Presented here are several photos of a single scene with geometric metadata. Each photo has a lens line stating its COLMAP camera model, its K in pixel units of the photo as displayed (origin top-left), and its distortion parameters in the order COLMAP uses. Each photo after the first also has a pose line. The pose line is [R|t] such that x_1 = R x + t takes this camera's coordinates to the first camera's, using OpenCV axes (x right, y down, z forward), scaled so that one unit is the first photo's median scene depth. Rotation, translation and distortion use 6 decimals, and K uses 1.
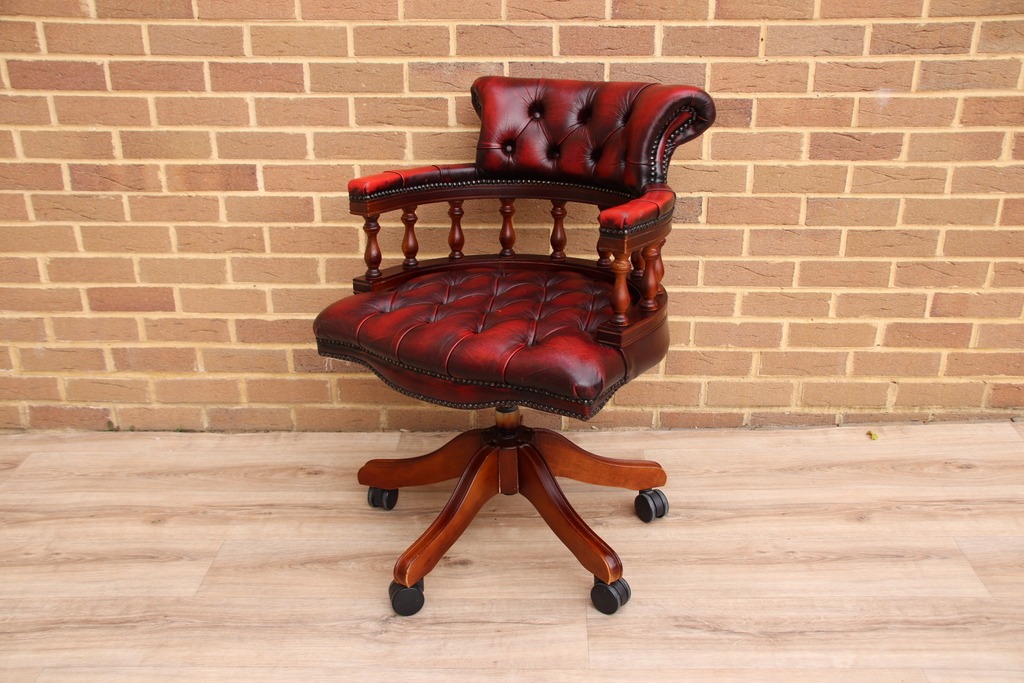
lens RADIAL K [[1057.0, 0, 513.4], [0, 1057.0, 353.2], [0, 0, 1]] dist [-0.071776, 0.291819]
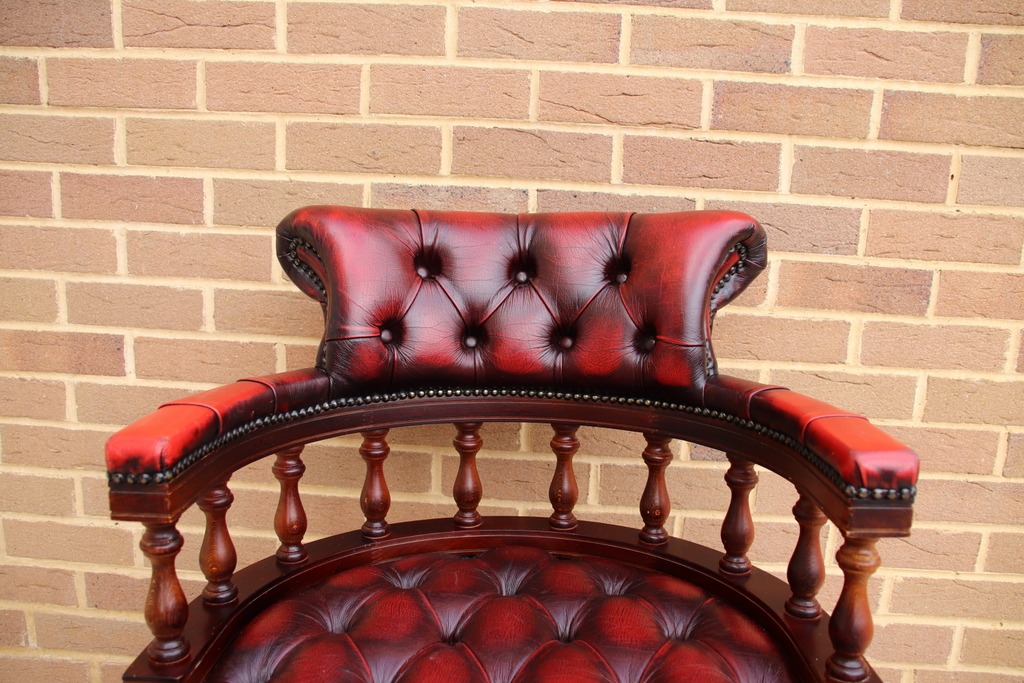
lens RADIAL K [[862.8, 0, 512.0], [0, 862.8, 341.5], [0, 0, 1]] dist [-0.151841, 0.141552]
pose [[0.998677, 0.049763, -0.012995, -0.007829], [-0.051246, 0.984225, -0.169338, -0.103789], [0.004364, 0.169779, 0.985472, 0.513688]]
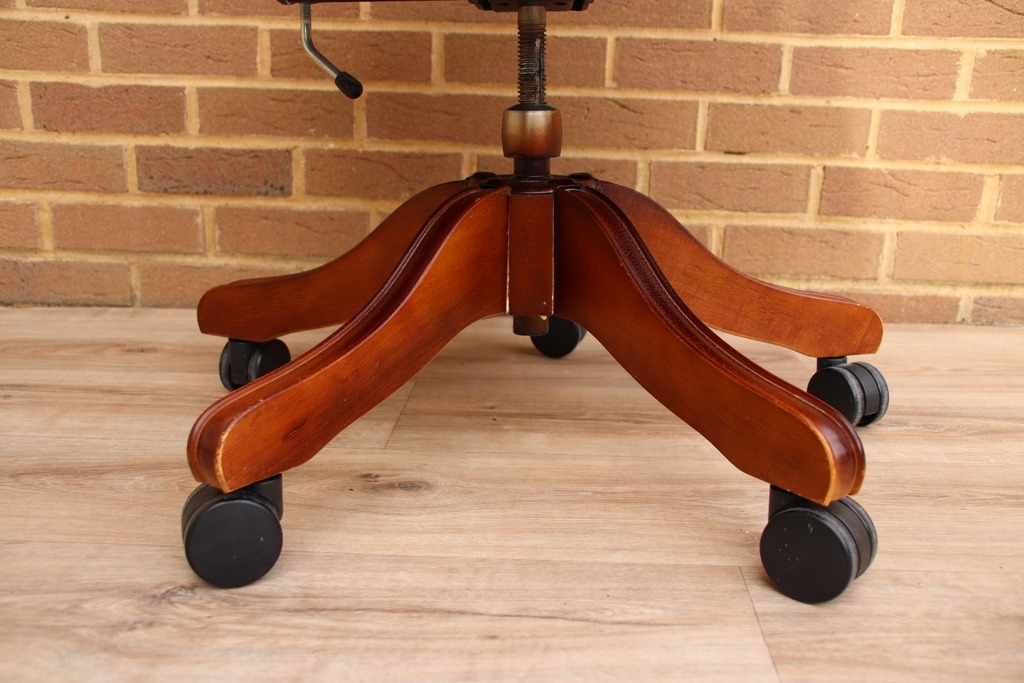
lens RADIAL K [[999.0, 0, 507.7], [0, 999.0, 353.3], [0, 0, 1]] dist [-0.112849, 0.257631]
pose [[0.999290, 0.035556, -0.012435, -0.006722], [-0.036804, 0.991939, -0.121256, 0.170065], [0.008023, 0.121628, 0.992543, 0.545071]]
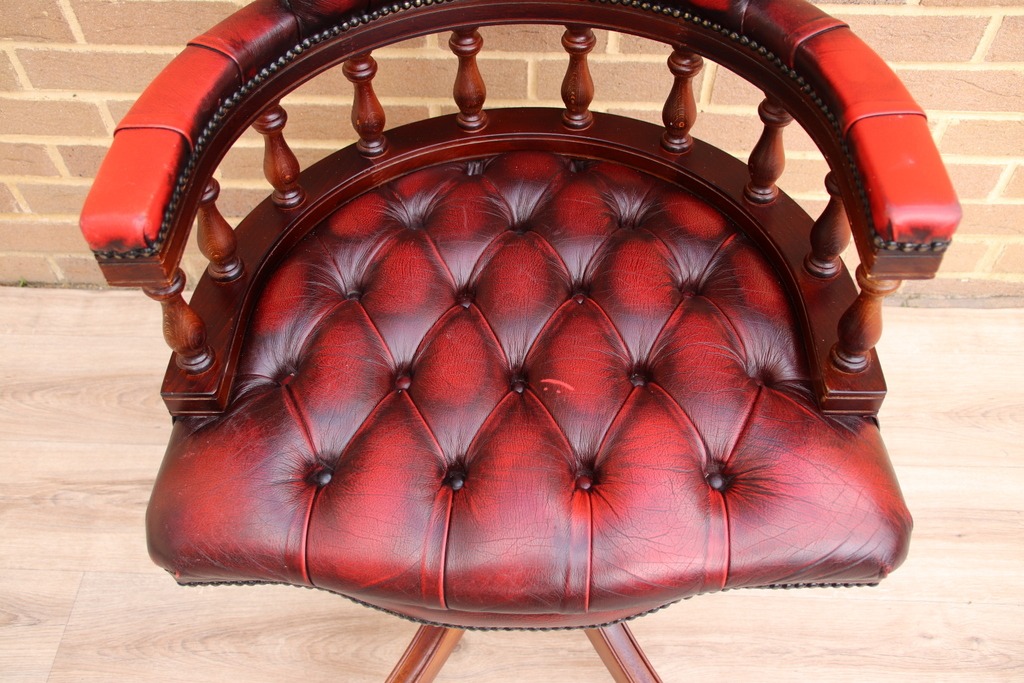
lens RADIAL K [[979.4, 0, 509.5], [0, 979.4, 348.4], [0, 0, 1]] dist [-0.102999, 0.229976]
pose [[0.999901, 0.010281, -0.009627, -0.008765], [-0.003827, 0.856120, 0.516764, -0.227179], [0.013555, -0.516675, 0.856074, 0.519781]]
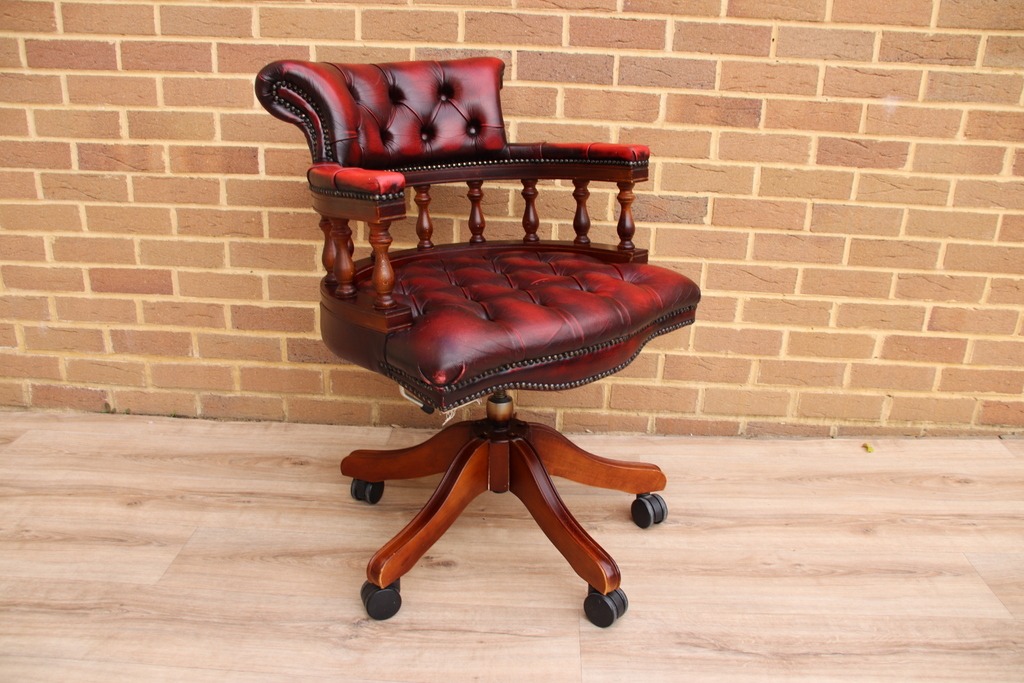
lens RADIAL K [[874.9, 0, 506.5], [0, 874.9, 345.1], [0, 0, 1]] dist [-0.148876, 0.152343]
pose [[0.999152, 0.041005, -0.003629, -0.000181], [-0.041133, 0.997947, -0.049083, 0.037030], [0.001609, 0.049190, 0.998788, 0.202368]]
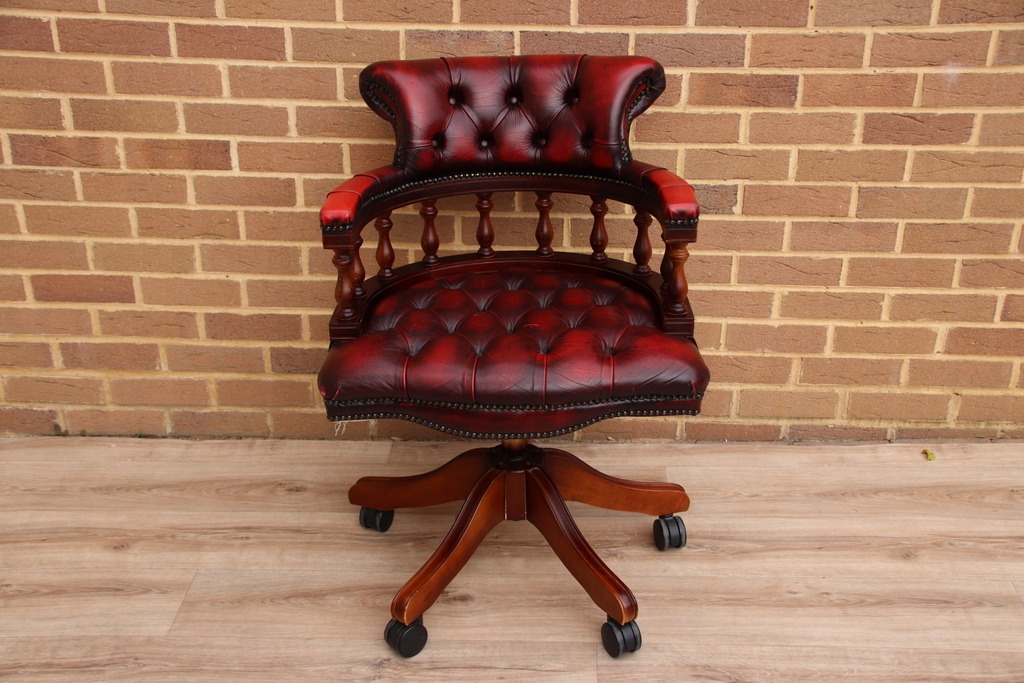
lens RADIAL K [[1337.8, 0, 511.8], [0, 1337.8, 355.4], [0, 0, 1]] dist [0.040960, 0.540891]
pose [[0.999910, 0.013111, -0.002996, -0.004121], [-0.012916, 0.998244, 0.057806, -0.069207], [0.003749, -0.057763, 0.998323, -0.127727]]
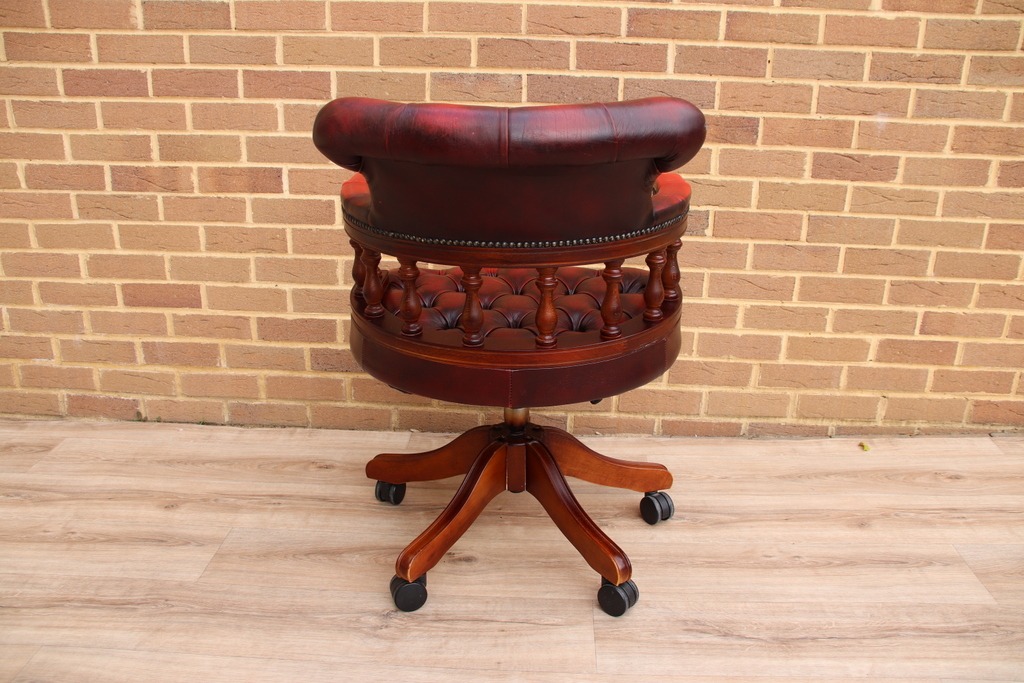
lens RADIAL K [[874.9, 0, 506.5], [0, 874.9, 345.1], [0, 0, 1]] dist [-0.148876, 0.152343]
pose [[0.999511, 0.029989, -0.008799, -0.008917], [-0.030405, 0.998199, -0.051709, 0.034336], [0.007232, 0.051951, 0.998623, 0.156037]]
